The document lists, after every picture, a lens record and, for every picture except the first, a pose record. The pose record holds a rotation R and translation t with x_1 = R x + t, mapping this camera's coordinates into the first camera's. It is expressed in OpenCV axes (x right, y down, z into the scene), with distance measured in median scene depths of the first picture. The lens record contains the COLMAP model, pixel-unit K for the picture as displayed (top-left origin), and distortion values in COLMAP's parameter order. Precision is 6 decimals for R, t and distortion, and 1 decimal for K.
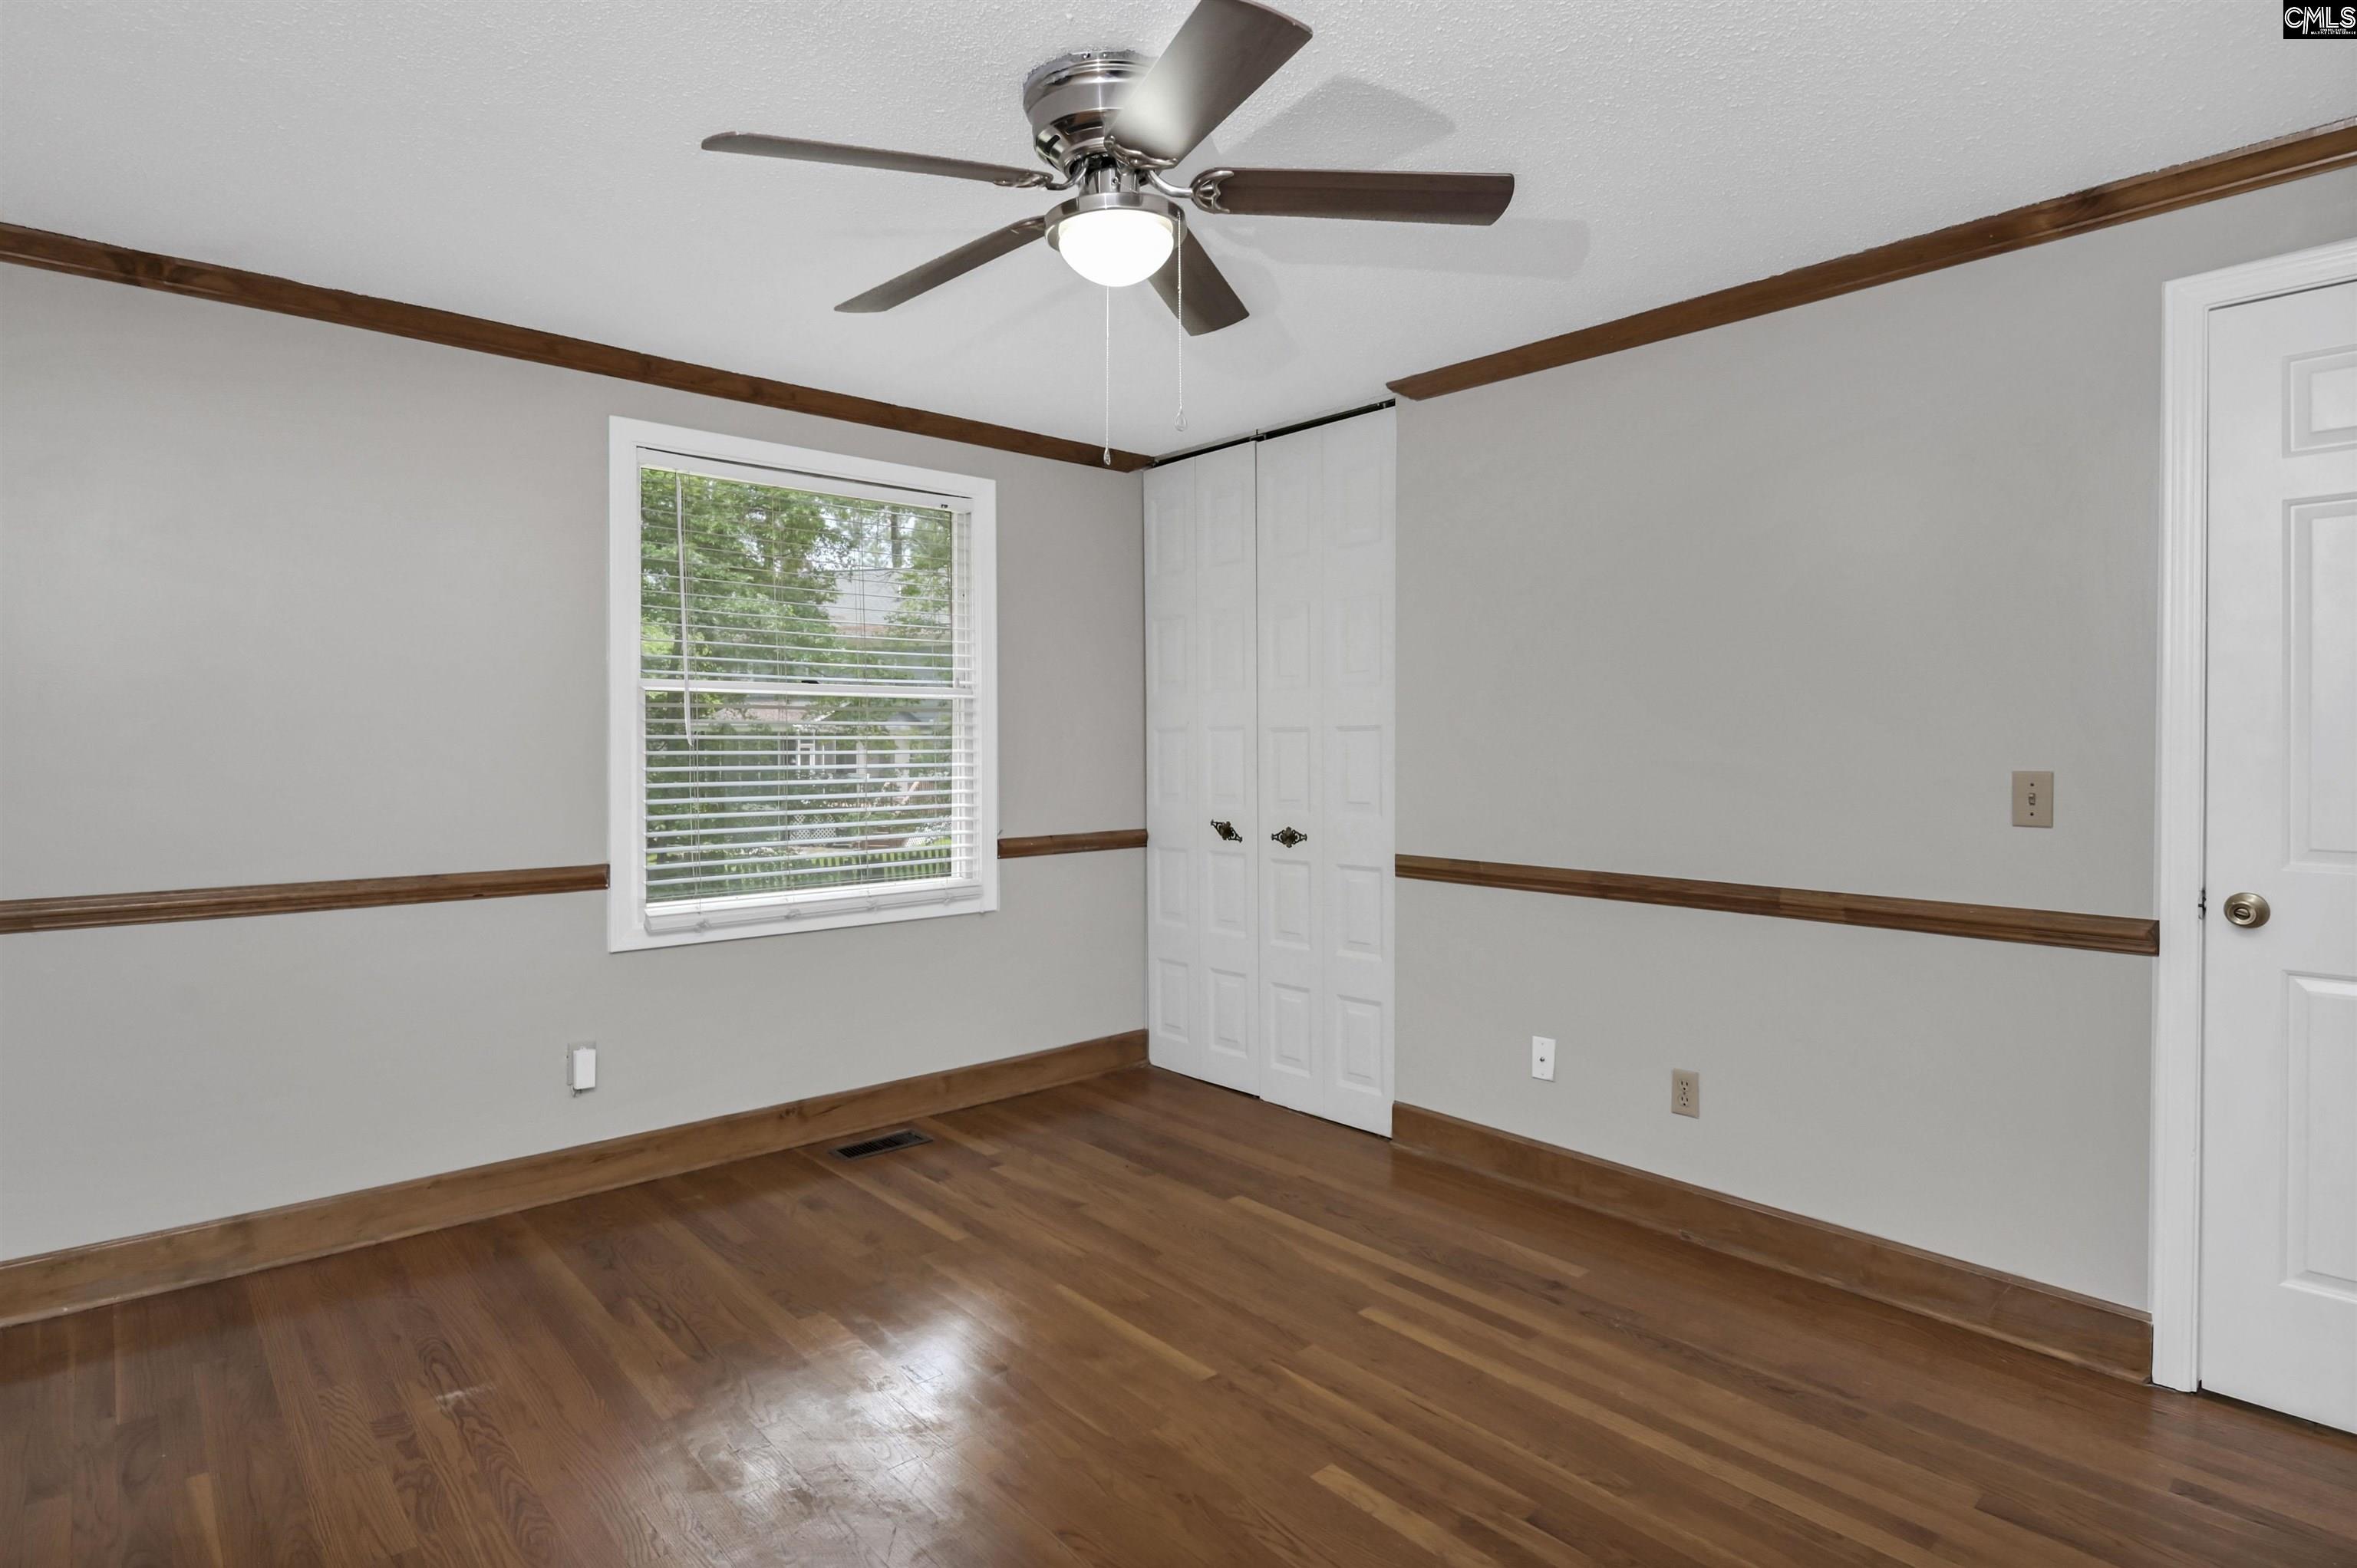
lens RADIAL K [[1228.5, 0, 1183.5], [0, 1228.5, 754.3], [0, 0, 1]] dist [0.001847, -0.000858]
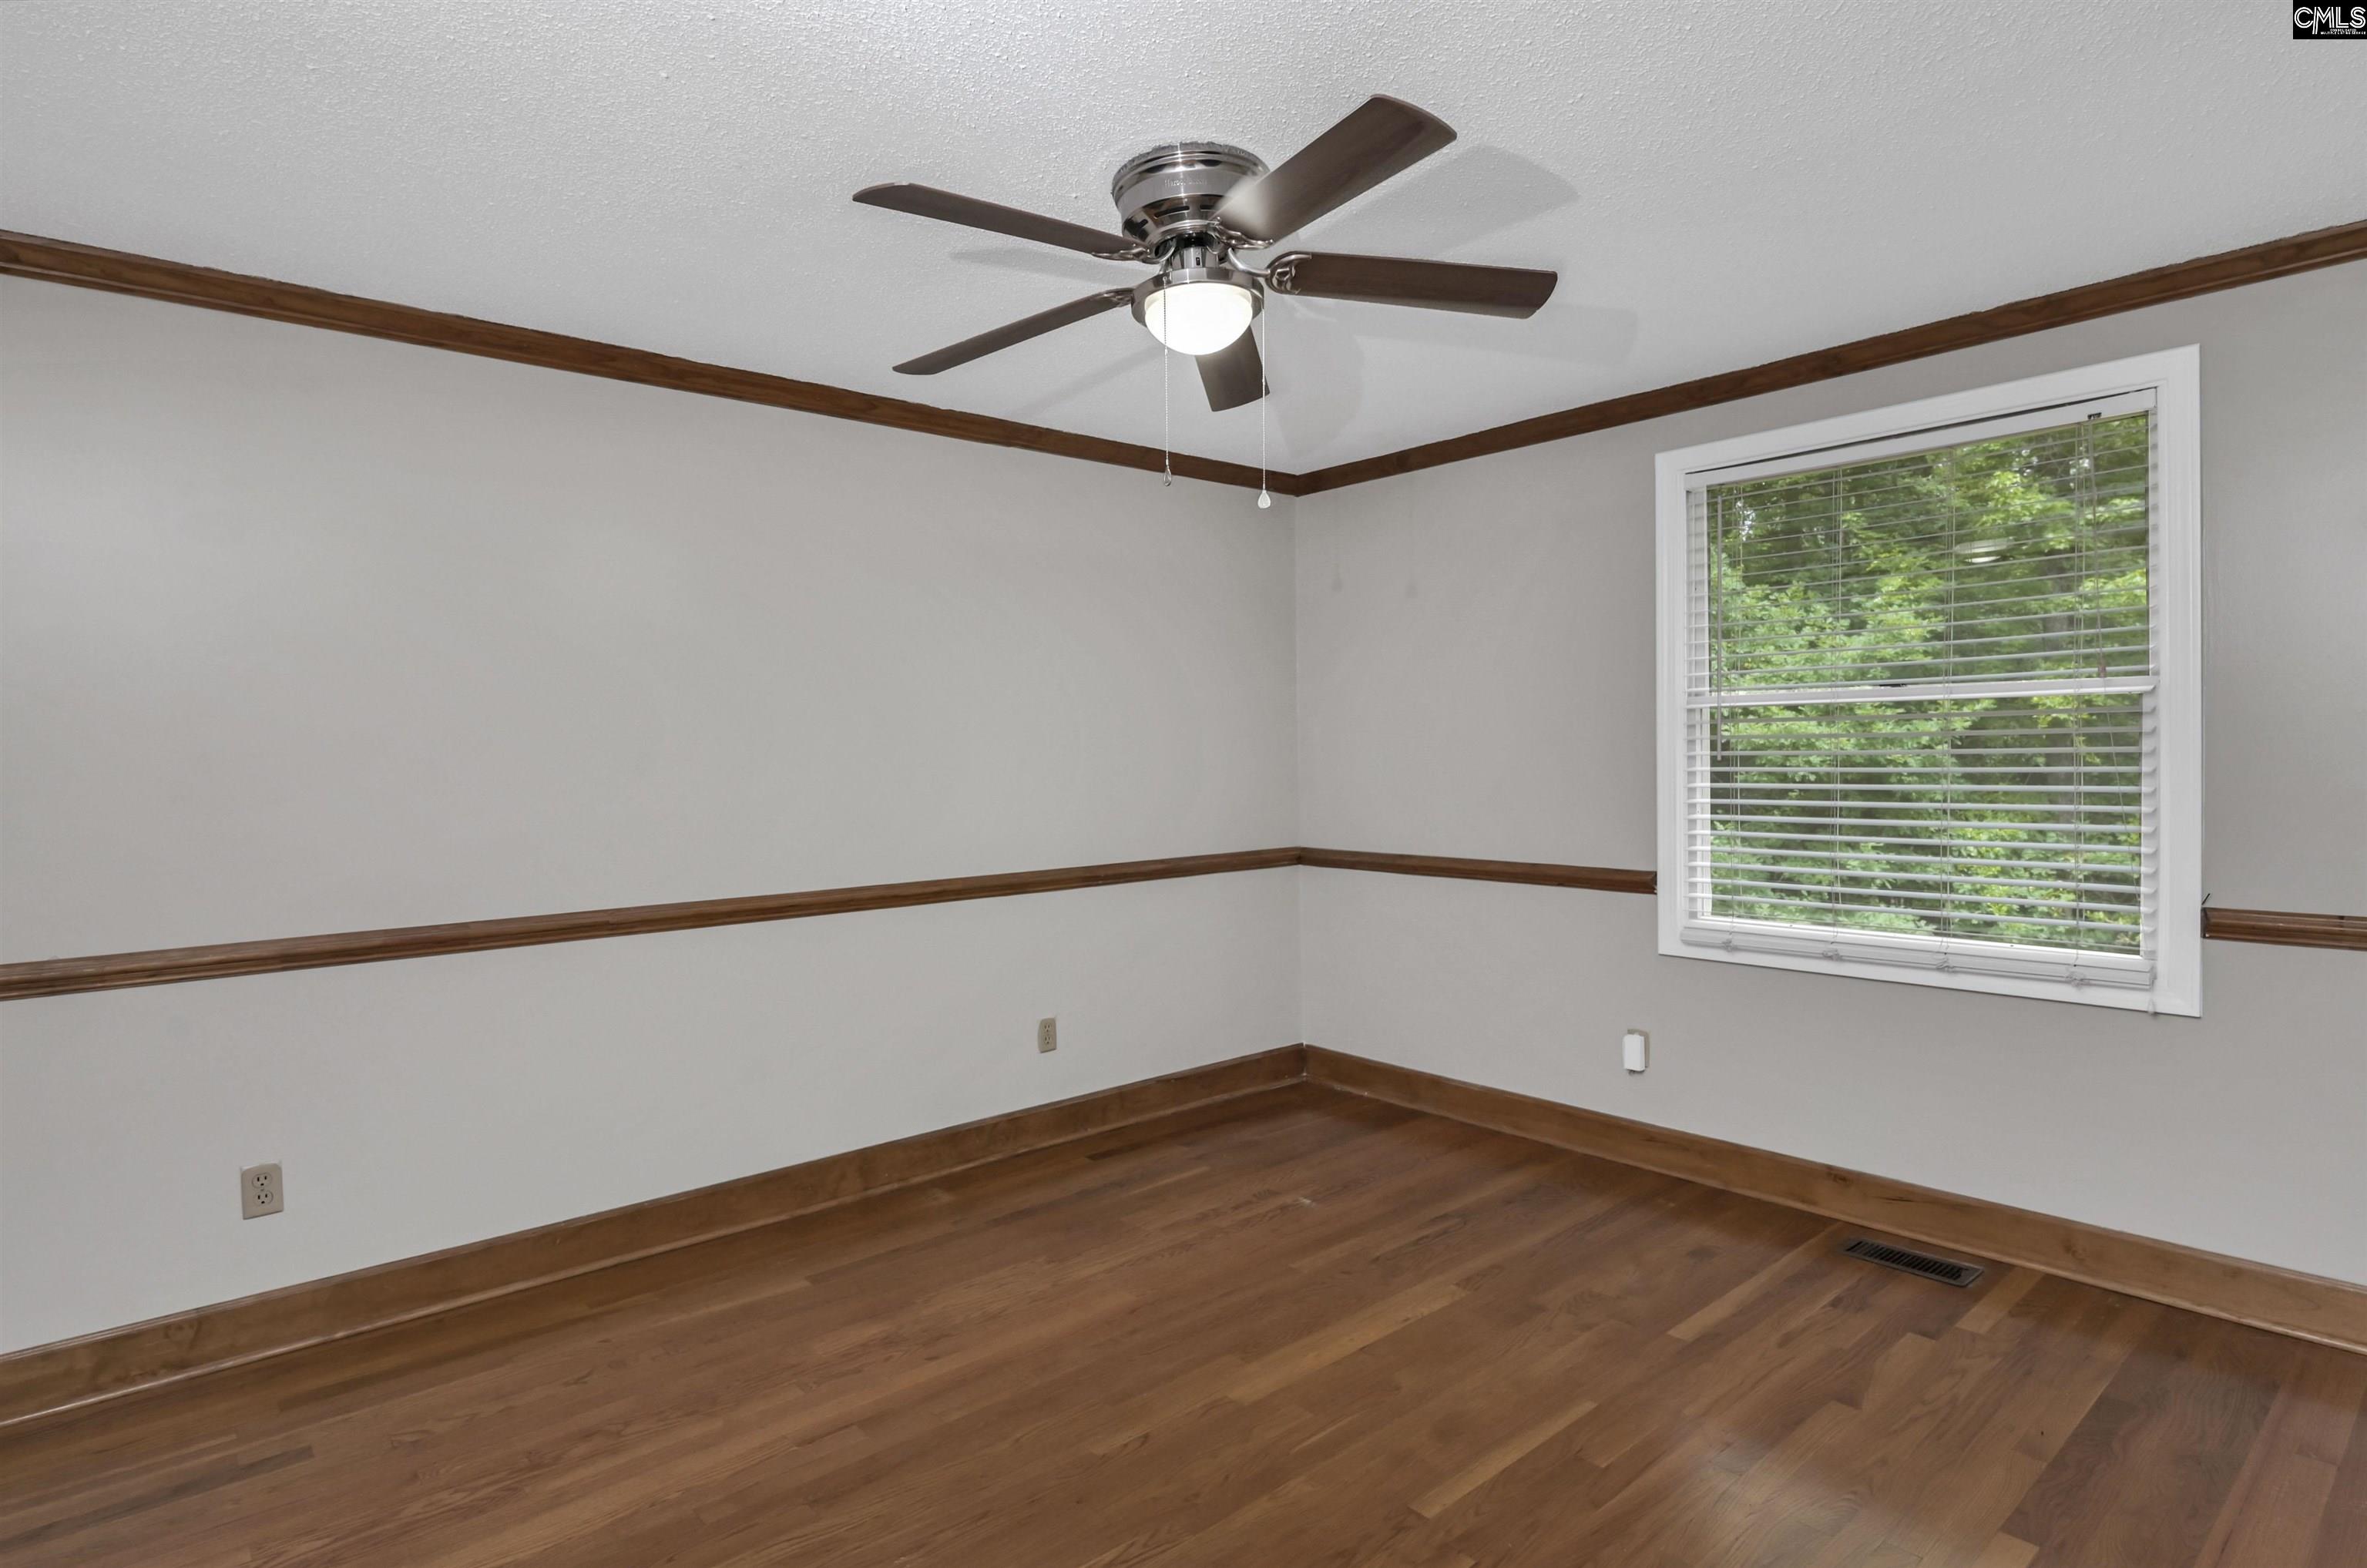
lens RADIAL K [[1225.7, 0, 1187.3], [0, 1225.7, 773.8], [0, 0, 1]] dist [0.002181, 0.000978]
pose [[-0.008730, 0.014635, -0.999855, 0.620150], [0.003982, 0.999885, 0.014601, -0.014103], [0.999954, -0.003854, -0.008787, 0.607493]]
